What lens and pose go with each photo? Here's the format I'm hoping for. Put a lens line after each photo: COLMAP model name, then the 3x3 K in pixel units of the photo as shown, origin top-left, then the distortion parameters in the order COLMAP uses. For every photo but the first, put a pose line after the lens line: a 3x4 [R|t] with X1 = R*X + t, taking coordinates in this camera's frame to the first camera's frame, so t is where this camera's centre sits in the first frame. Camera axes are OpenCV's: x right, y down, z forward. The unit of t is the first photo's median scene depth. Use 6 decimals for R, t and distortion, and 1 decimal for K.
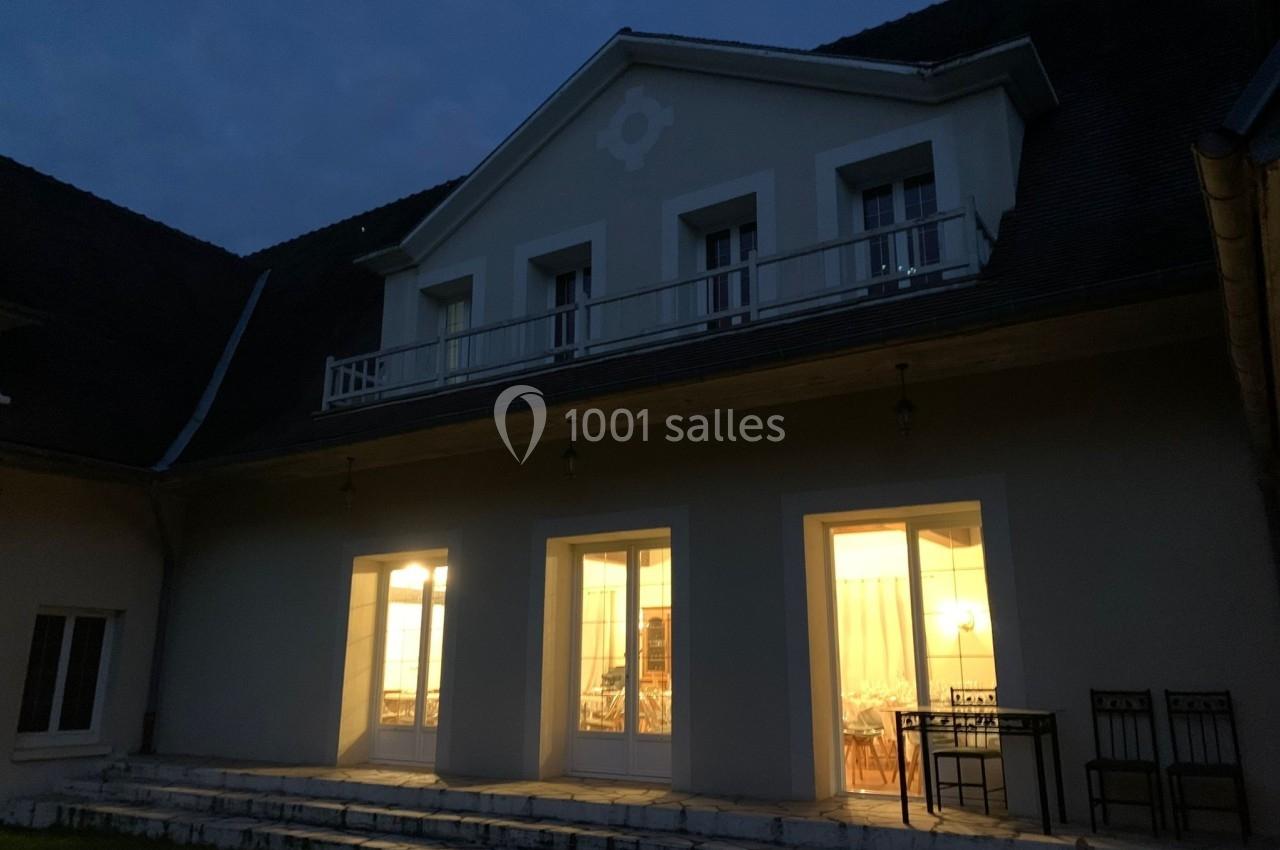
lens RADIAL K [[968.3, 0, 642.4], [0, 968.3, 404.1], [0, 0, 1]] dist [-0.004049, 0.000544]
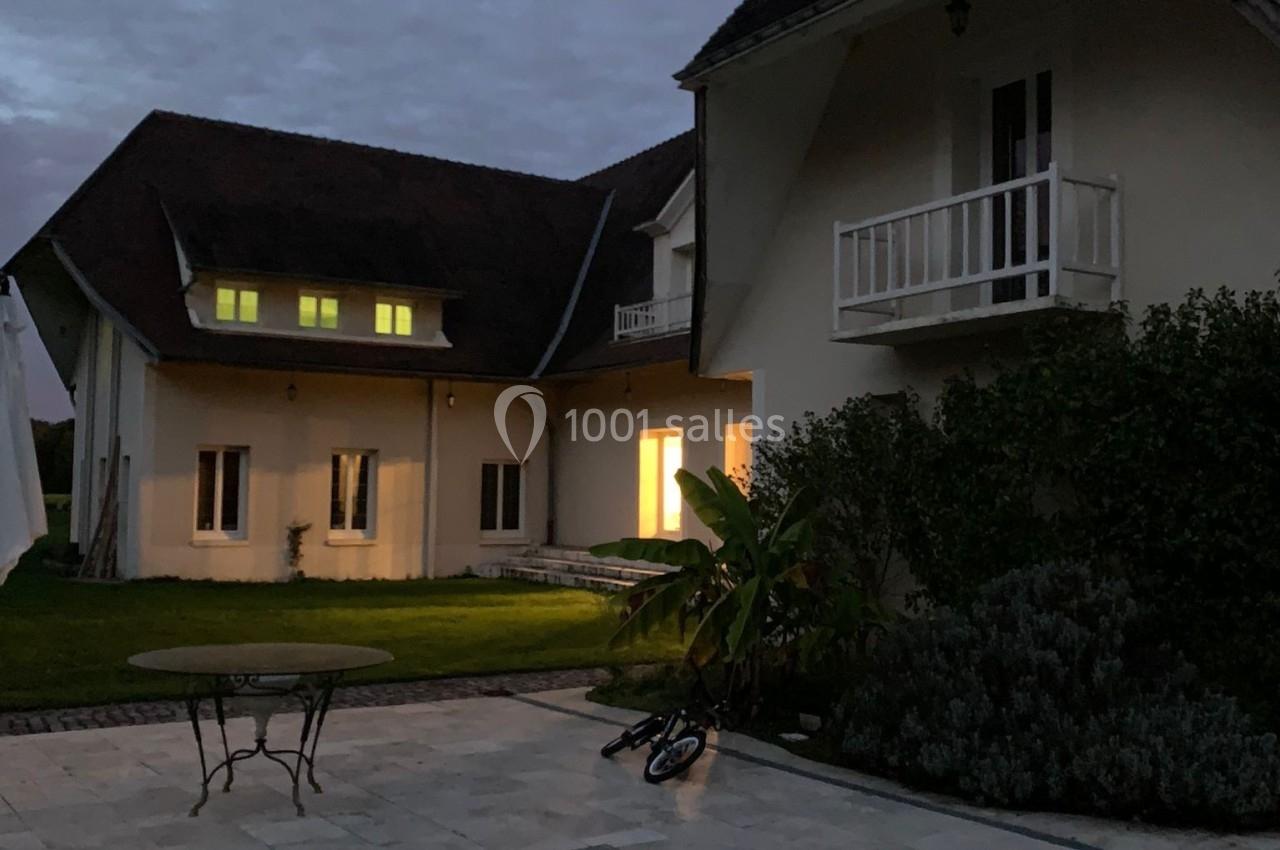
lens RADIAL K [[1197.4, 0, 640.0], [0, 1197.4, 425.0], [0, 0, 1]] dist [0.002468, 0.000168]
pose [[0.895649, -0.015080, -0.444505, 0.574843], [0.110430, 0.975669, 0.189409, -0.223738], [0.430833, -0.218730, 0.875523, -0.729939]]
